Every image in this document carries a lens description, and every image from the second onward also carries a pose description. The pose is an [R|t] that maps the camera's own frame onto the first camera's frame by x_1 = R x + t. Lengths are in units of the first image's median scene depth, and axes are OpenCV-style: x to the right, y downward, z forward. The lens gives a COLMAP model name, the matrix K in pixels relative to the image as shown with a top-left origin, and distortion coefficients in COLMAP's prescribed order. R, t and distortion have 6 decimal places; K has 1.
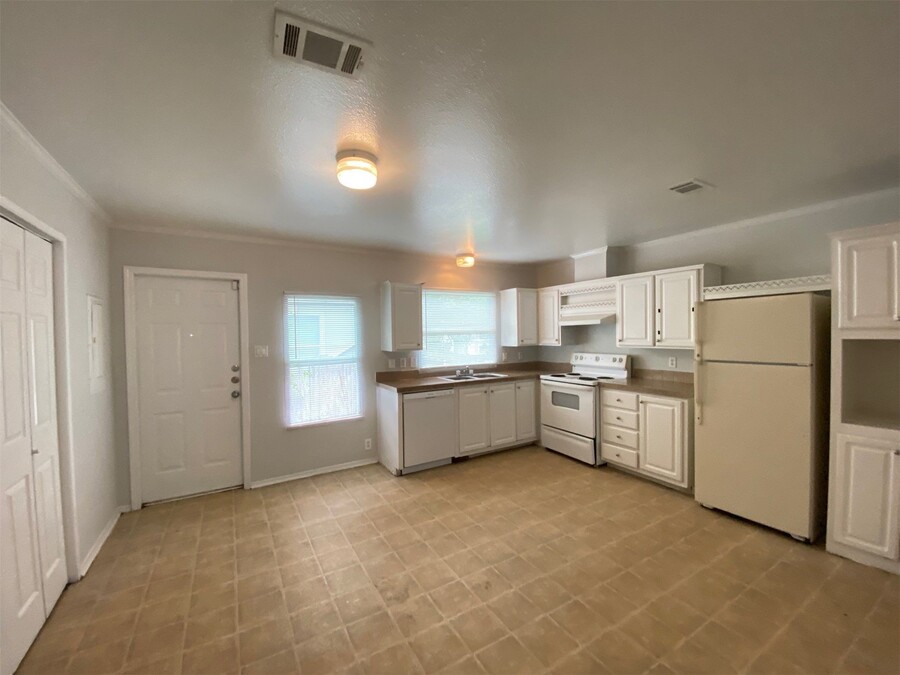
lens RADIAL K [[377.1, 0, 435.9], [0, 377.1, 333.6], [0, 0, 1]] dist [0.045125, -0.031608]
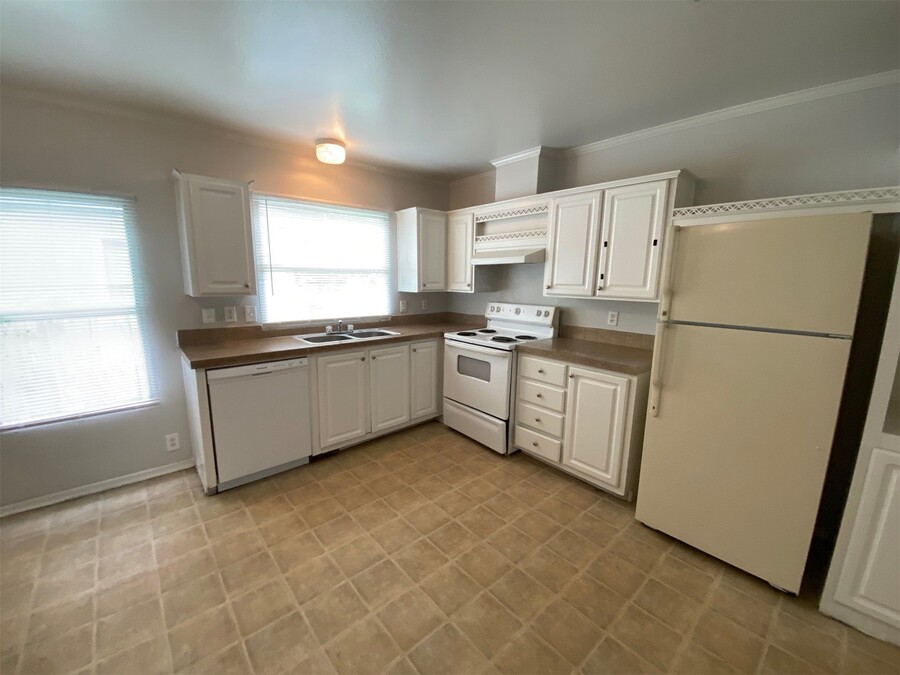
lens RADIAL K [[368.6, 0, 450.0], [0, 368.6, 337.5], [0, 0, 1]] dist [0.040741, -0.026567]
pose [[0.977443, -0.005433, 0.211131, 0.153260], [-0.028615, 0.987045, 0.157874, 0.007133], [-0.209253, -0.160354, 0.964624, 0.348372]]
